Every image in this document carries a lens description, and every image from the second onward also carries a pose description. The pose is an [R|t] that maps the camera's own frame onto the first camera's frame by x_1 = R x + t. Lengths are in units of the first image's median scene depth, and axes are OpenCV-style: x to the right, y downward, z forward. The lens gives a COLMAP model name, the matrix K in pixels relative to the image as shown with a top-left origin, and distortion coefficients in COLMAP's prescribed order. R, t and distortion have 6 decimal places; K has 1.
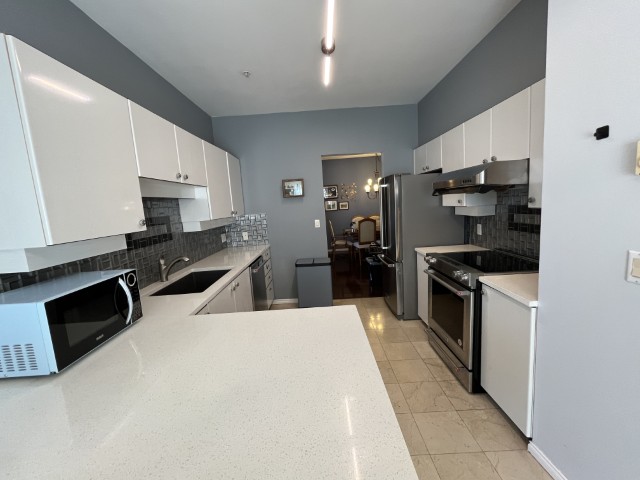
lens RADIAL K [[260.8, 0, 317.8], [0, 260.8, 237.3], [0, 0, 1]] dist [-0.003478, 0.000203]
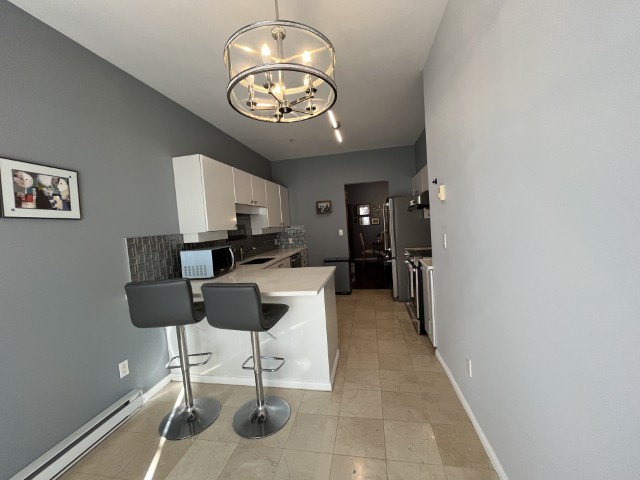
lens RADIAL K [[260.8, 0, 321.2], [0, 260.8, 240.6], [0, 0, 1]] dist [-0.003478, 0.000203]
pose [[0.982465, 0.011422, -0.186097, 0.233305], [-0.021752, 0.998328, -0.053558, 0.101518], [0.185174, 0.056667, 0.981071, -0.567002]]
